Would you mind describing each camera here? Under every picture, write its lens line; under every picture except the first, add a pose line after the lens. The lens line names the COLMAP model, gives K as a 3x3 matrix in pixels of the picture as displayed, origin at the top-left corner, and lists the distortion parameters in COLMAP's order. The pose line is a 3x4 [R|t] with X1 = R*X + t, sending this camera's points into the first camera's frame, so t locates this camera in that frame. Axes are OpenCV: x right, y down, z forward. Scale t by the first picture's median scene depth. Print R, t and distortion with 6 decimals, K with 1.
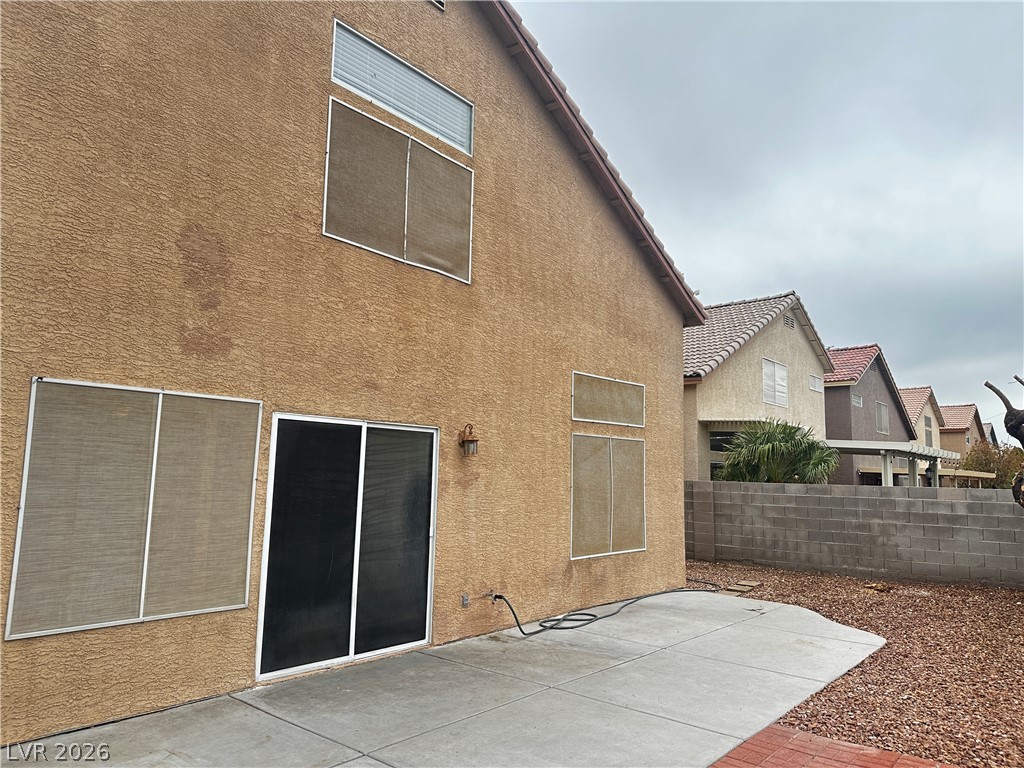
lens RADIAL K [[725.1, 0, 512.0], [0, 725.1, 384.0], [0, 0, 1]] dist [0.007309, -0.002830]
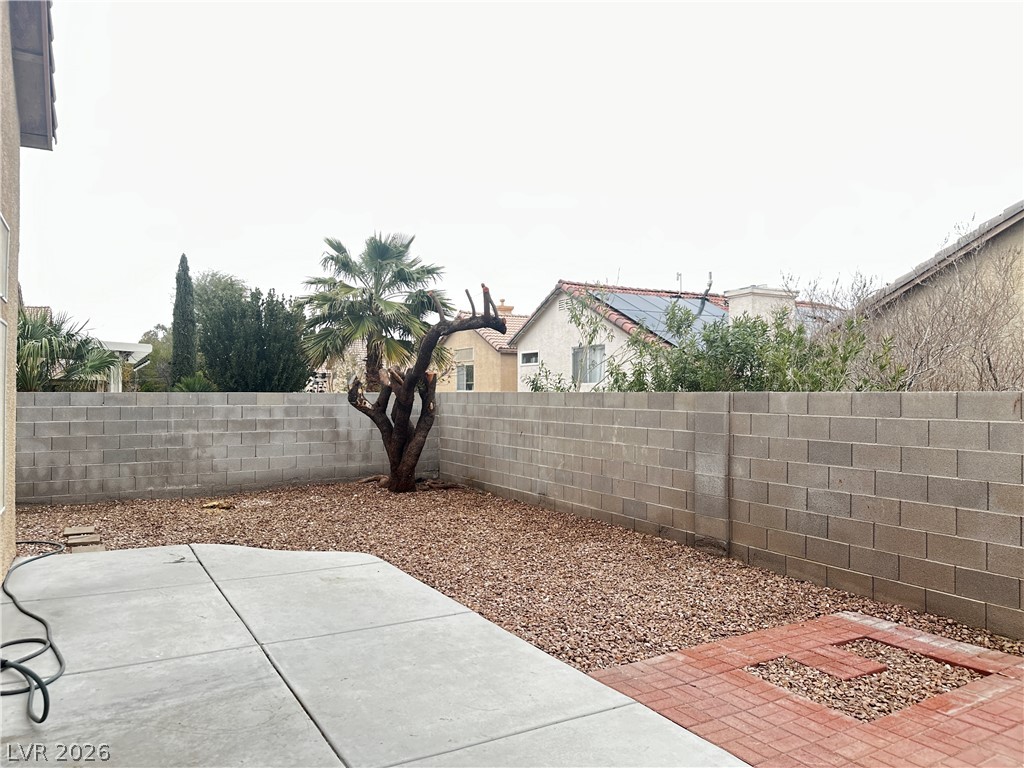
lens RADIAL K [[725.1, 0, 512.0], [0, 725.1, 384.0], [0, 0, 1]] dist [0.007309, -0.002830]
pose [[0.347397, -0.010900, 0.937655, -0.192416], [-0.108969, 0.992689, 0.051912, 0.044947], [-0.931365, -0.120210, 0.343669, 0.357453]]
